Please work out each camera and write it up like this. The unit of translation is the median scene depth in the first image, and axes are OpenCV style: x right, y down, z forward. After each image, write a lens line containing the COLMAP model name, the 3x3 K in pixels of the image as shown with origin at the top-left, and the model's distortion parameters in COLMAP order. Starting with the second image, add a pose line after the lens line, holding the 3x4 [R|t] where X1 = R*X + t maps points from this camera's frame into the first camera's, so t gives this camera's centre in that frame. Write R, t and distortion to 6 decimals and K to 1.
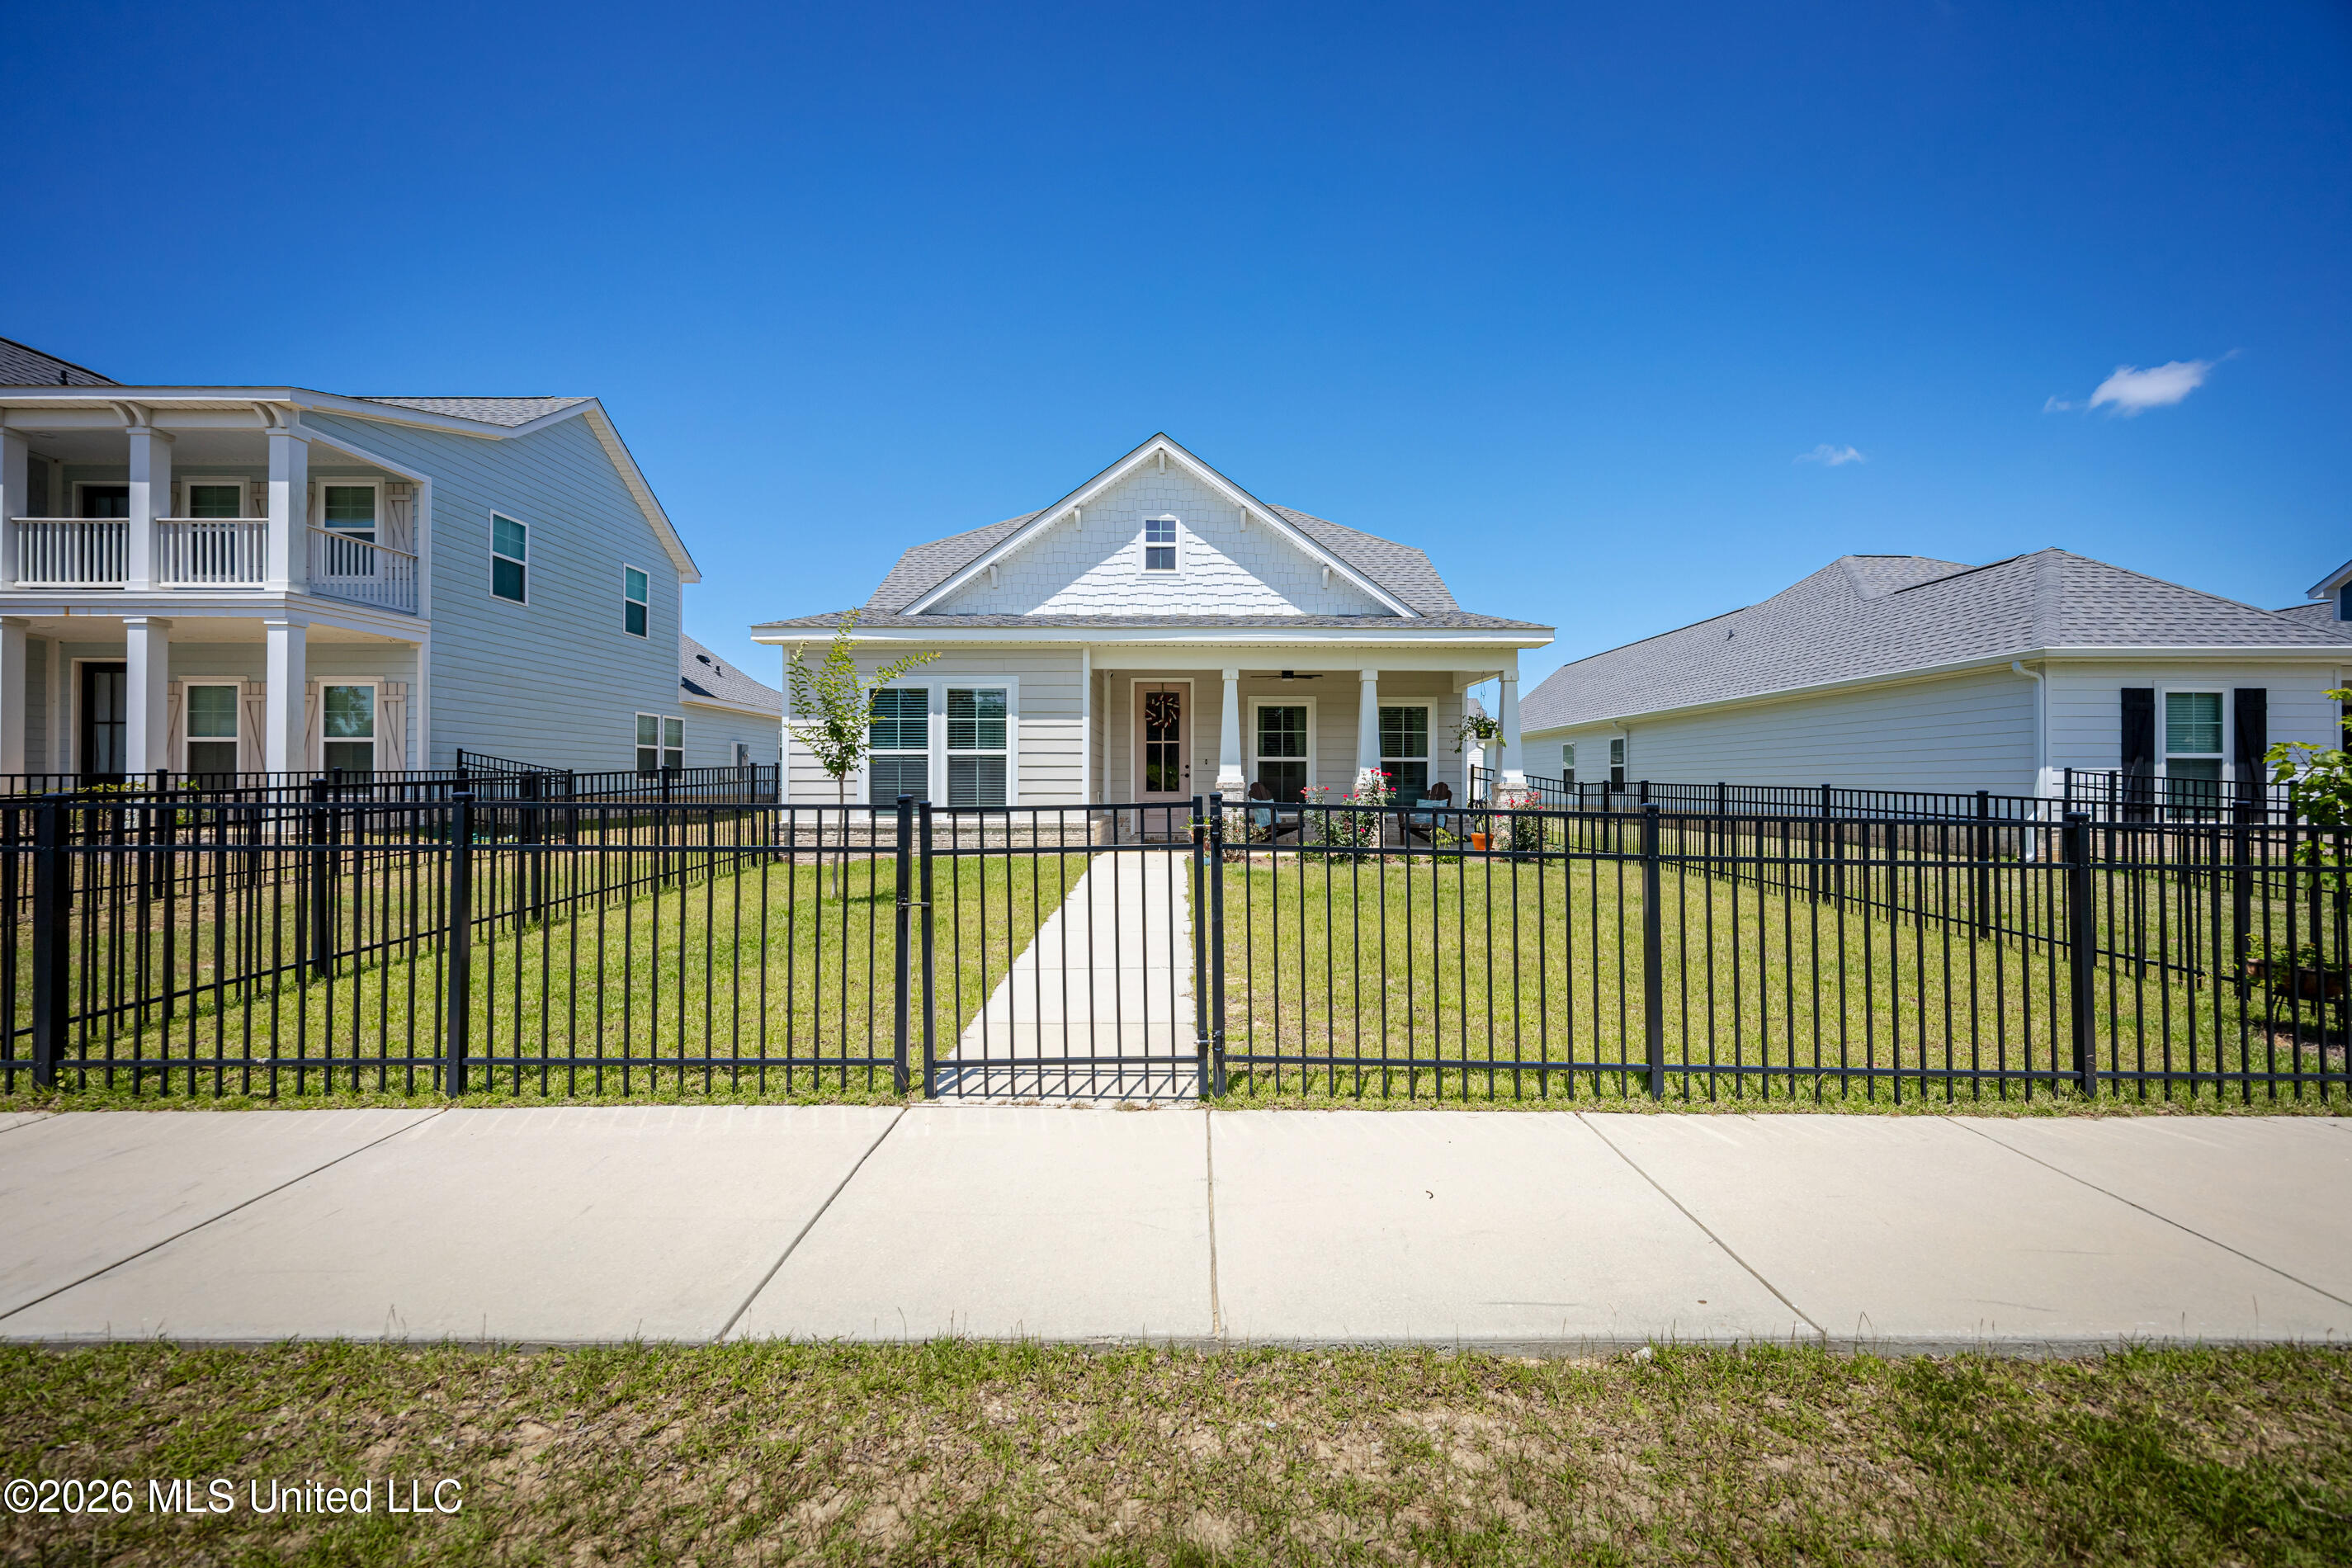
lens RADIAL K [[910.4, 0, 1192.5], [0, 910.4, 775.2], [0, 0, 1]] dist [-0.000442, -0.000082]
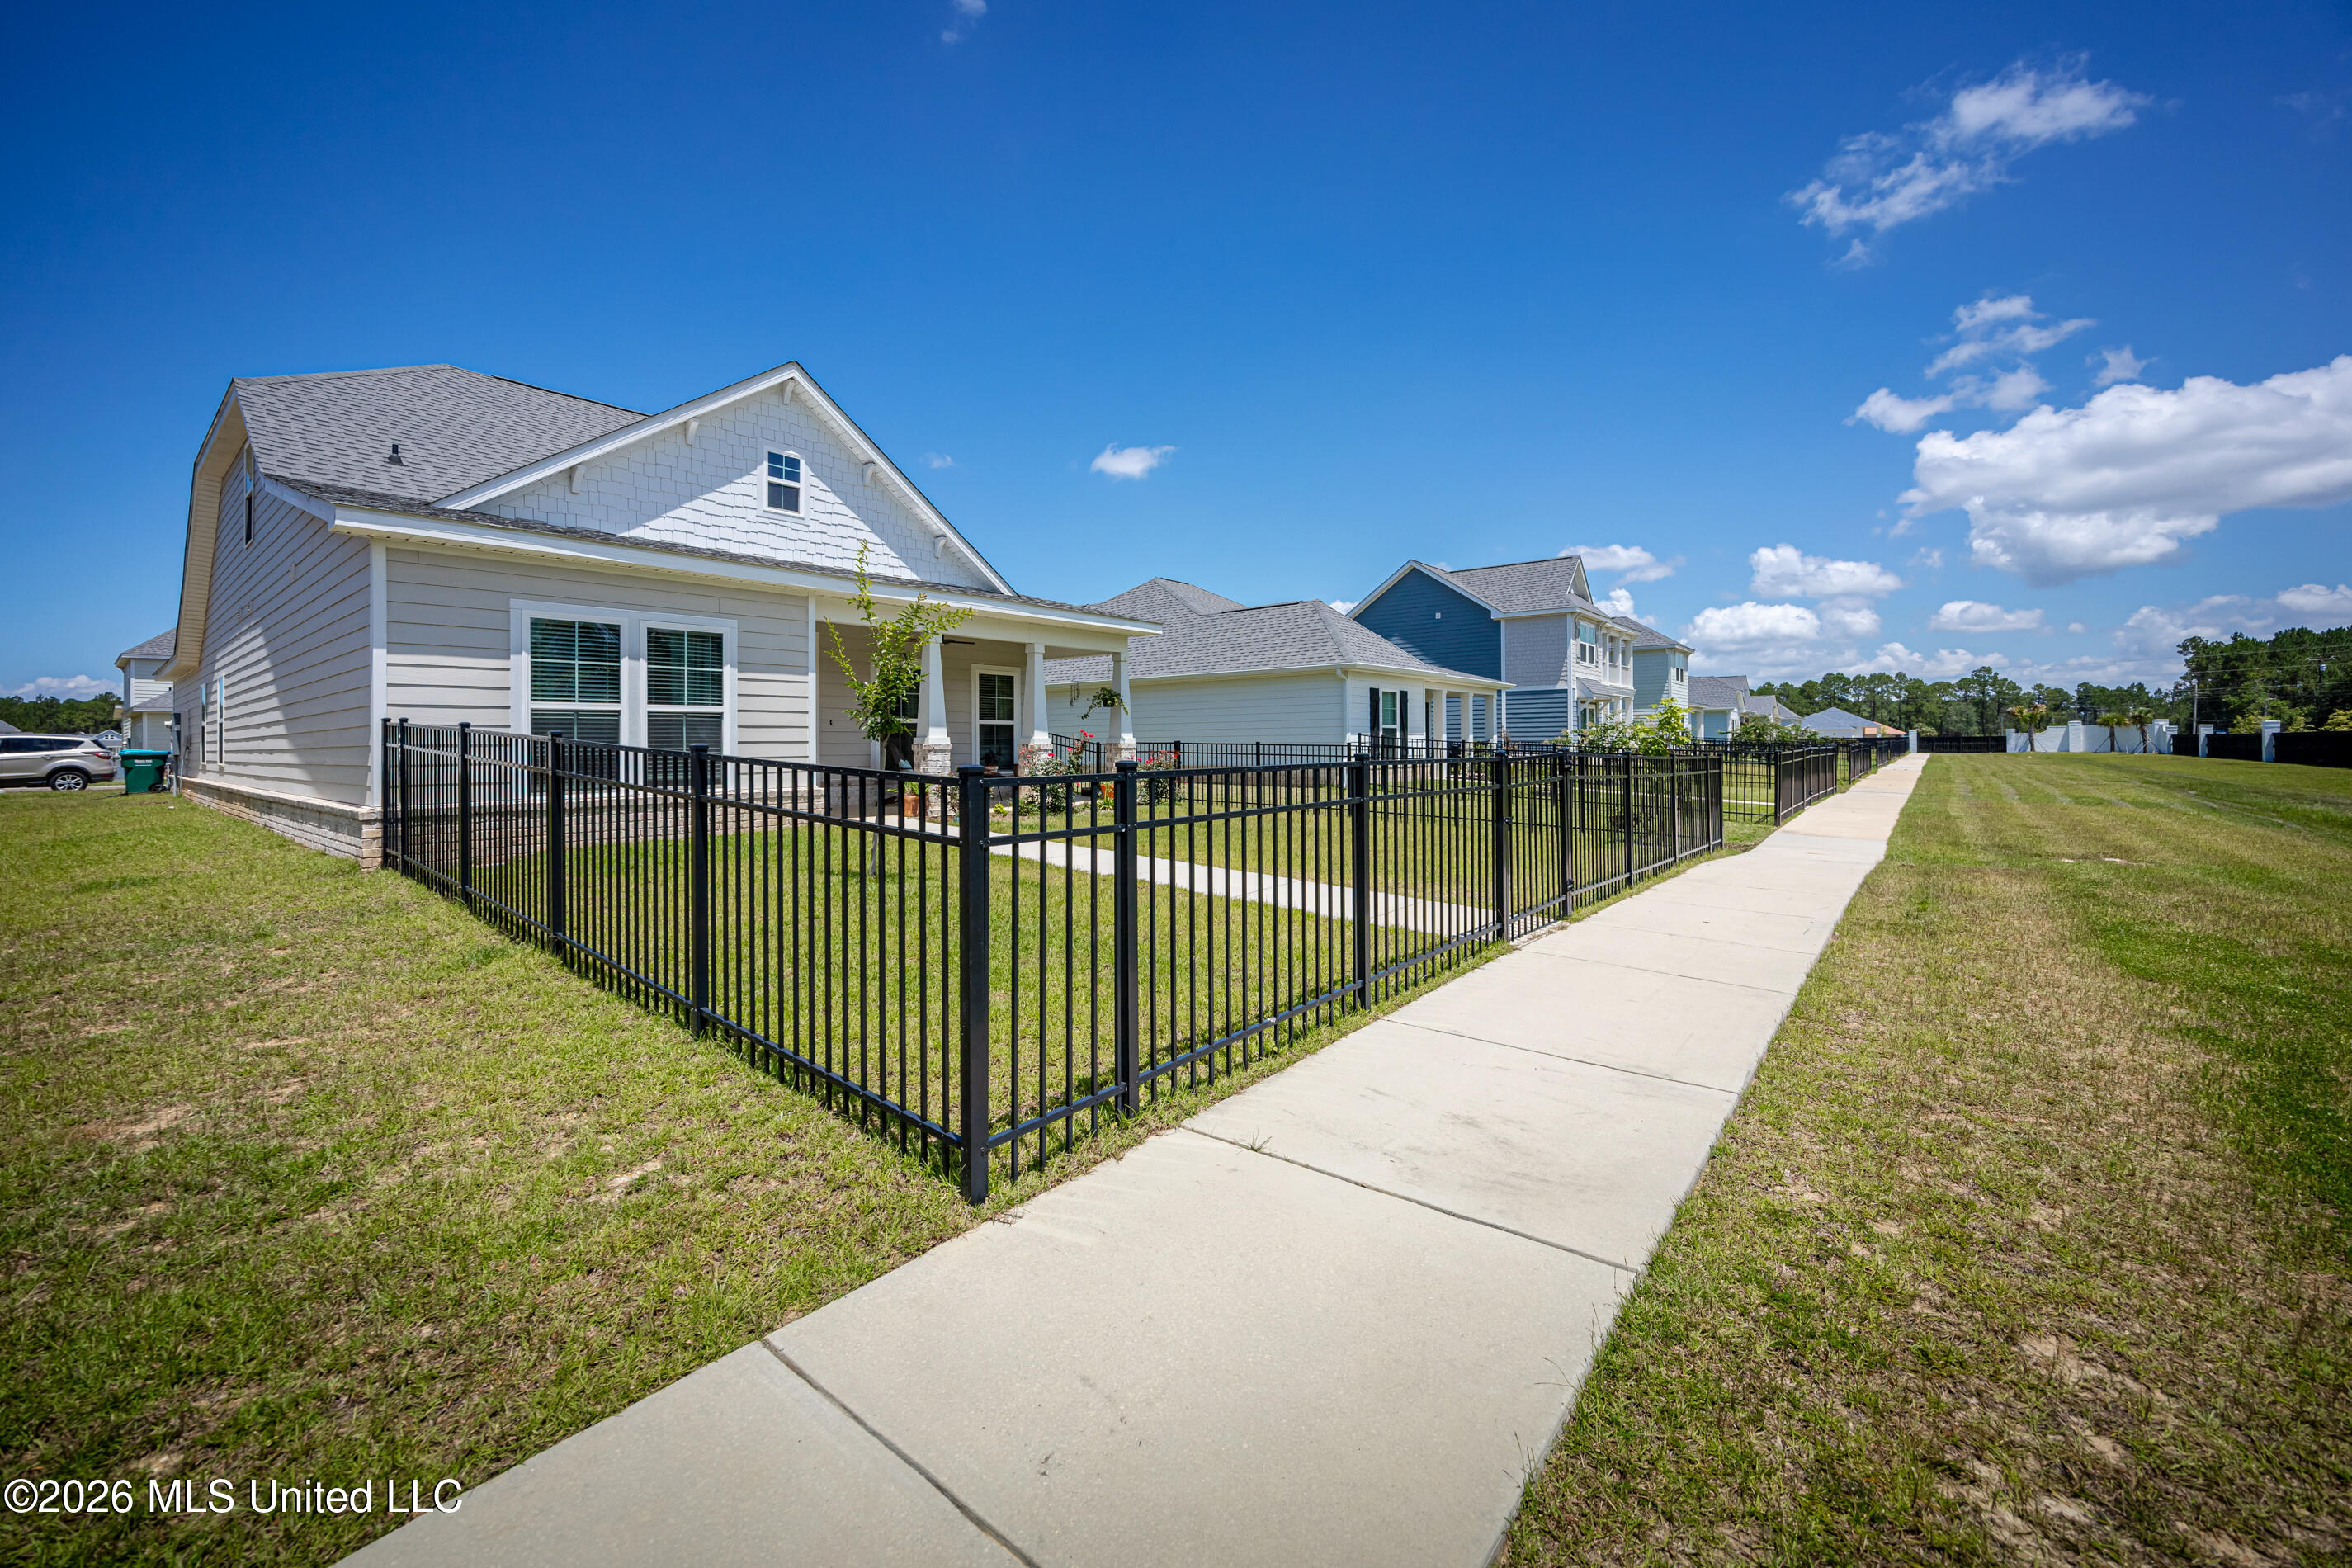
lens RADIAL K [[934.7, 0, 1184.8], [0, 934.7, 735.5], [0, 0, 1]] dist [0.000430, -0.000007]
pose [[0.638112, 0.000664, 0.769943, -0.496735], [0.000798, 0.999999, -0.001525, 0.000507], [-0.769943, 0.001588, 0.638111, 0.099538]]
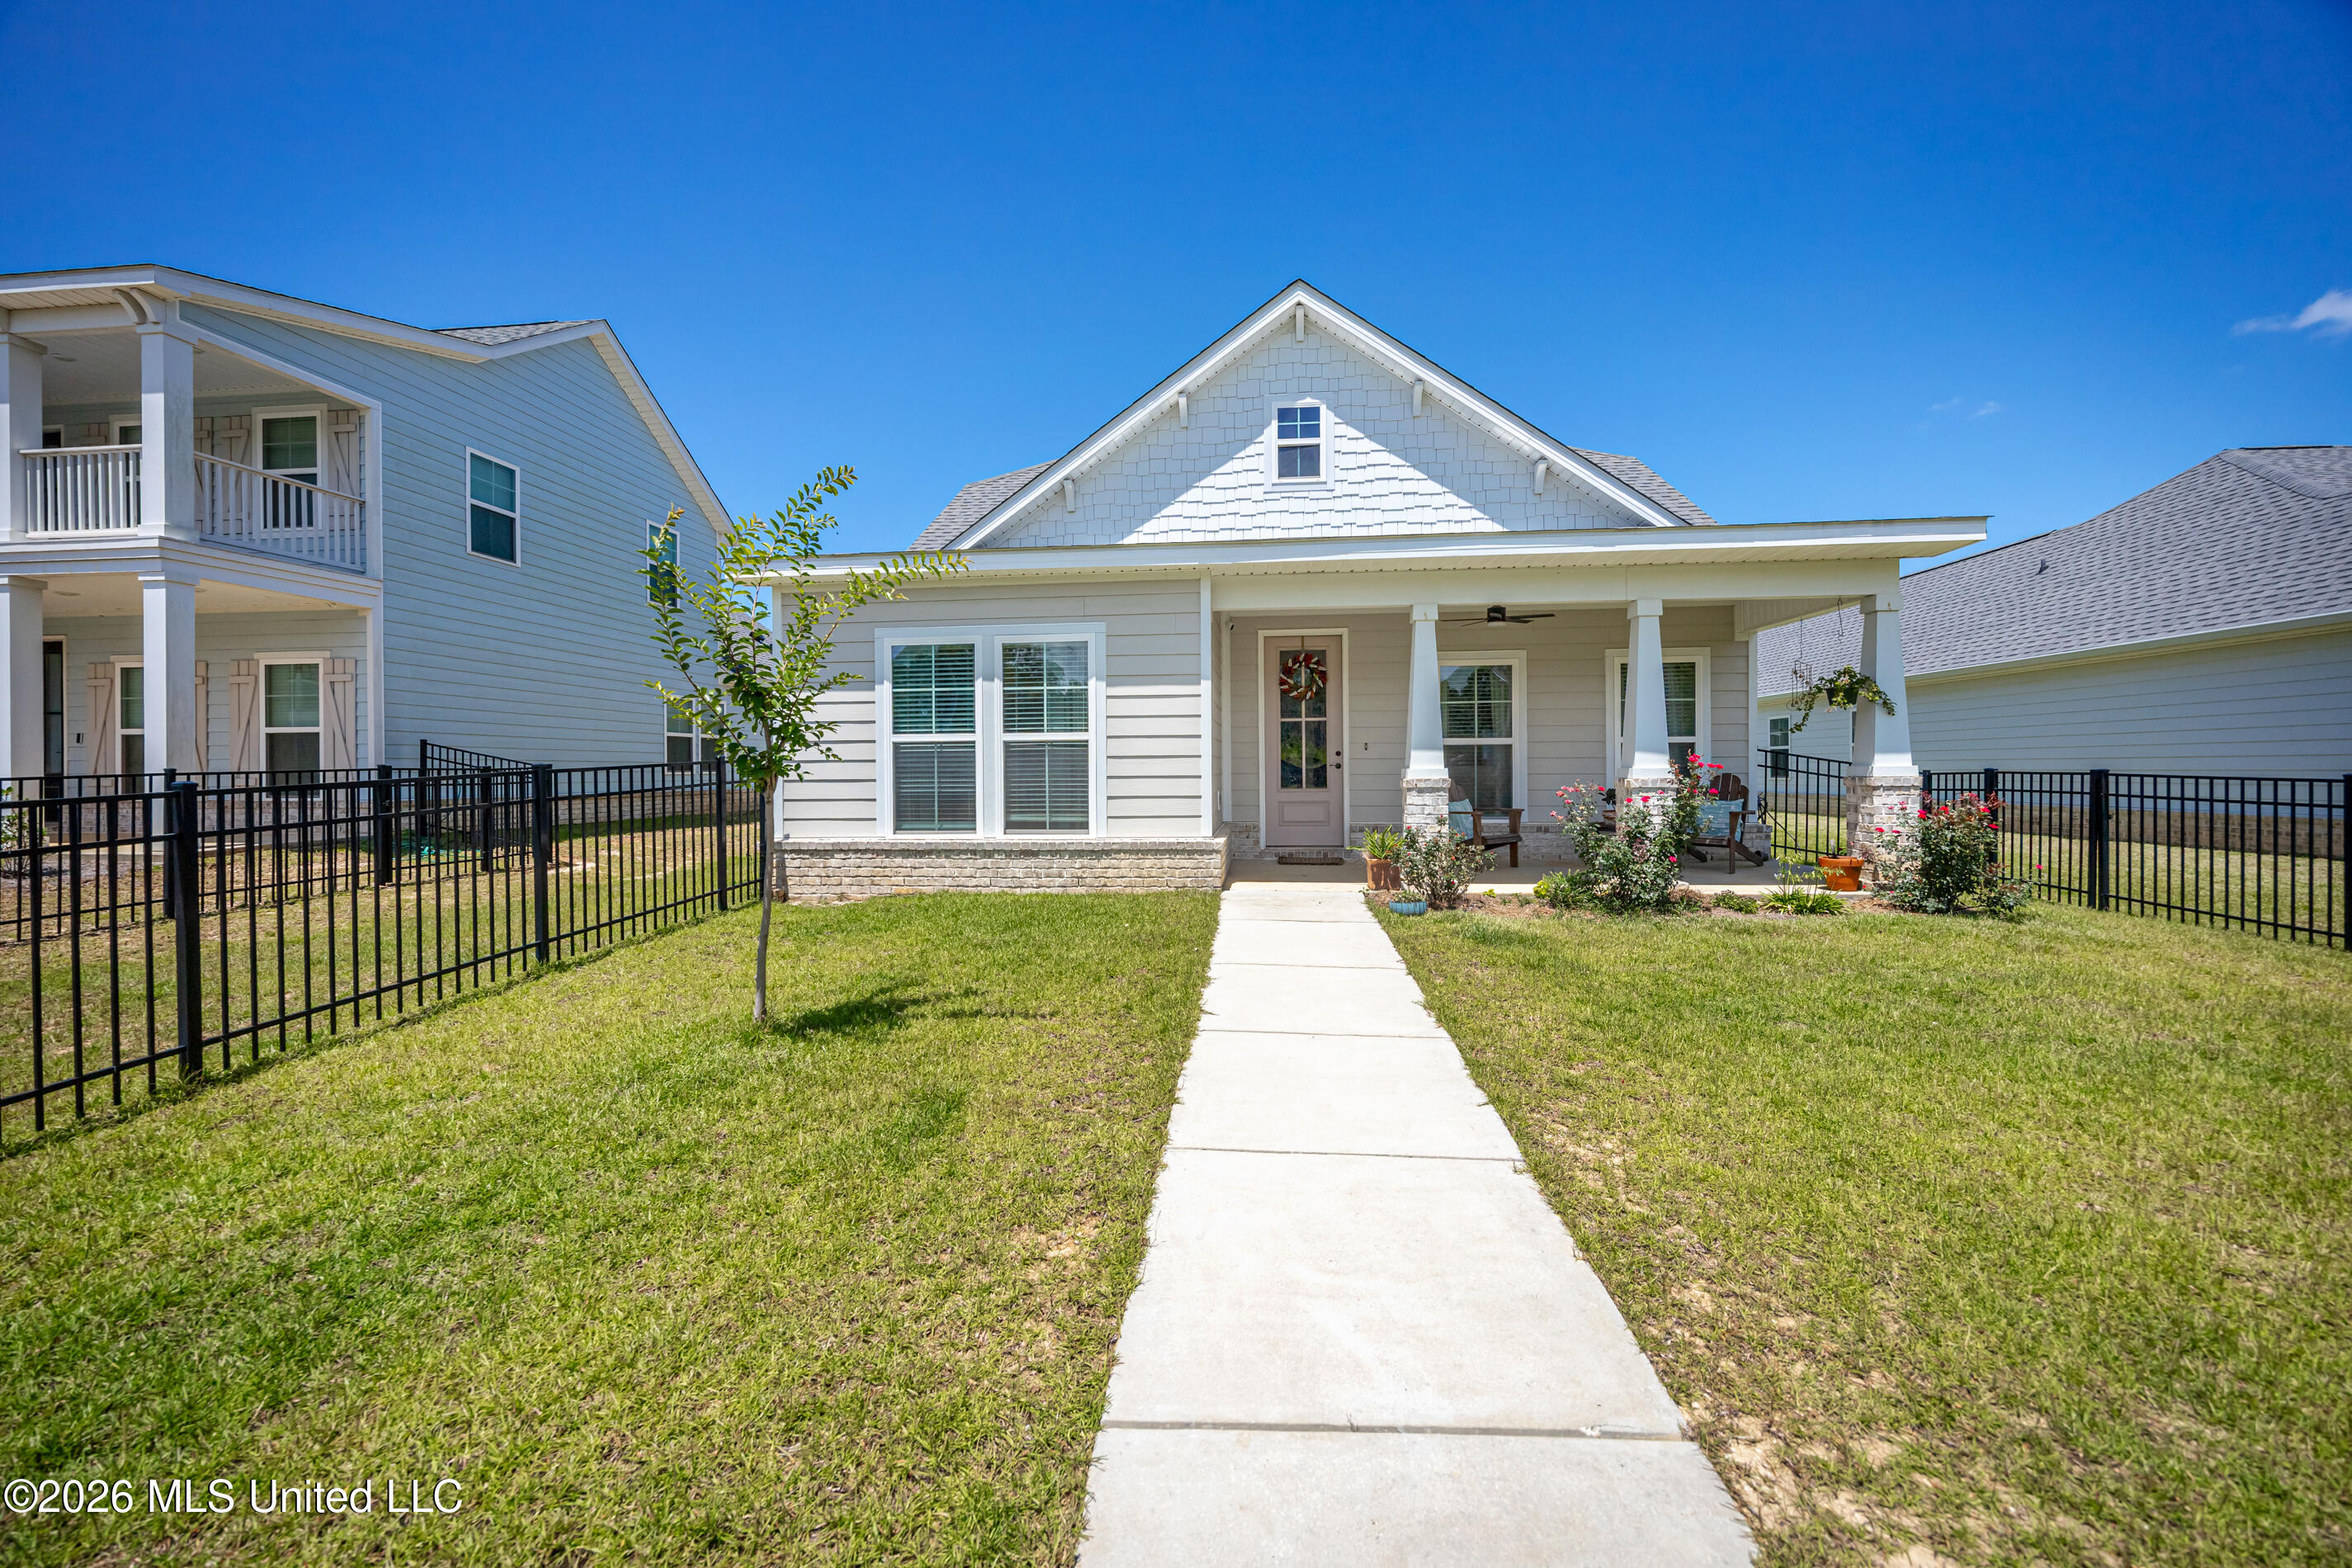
lens RADIAL K [[909.0, 0, 1172.9], [0, 909.0, 765.6], [0, 0, 1]] dist [-0.003393, -0.000358]
pose [[0.993782, -0.008212, -0.111038, -0.056048], [0.009173, 0.999925, 0.008150, -0.006718], [0.110962, -0.009118, 0.993783, 0.280505]]
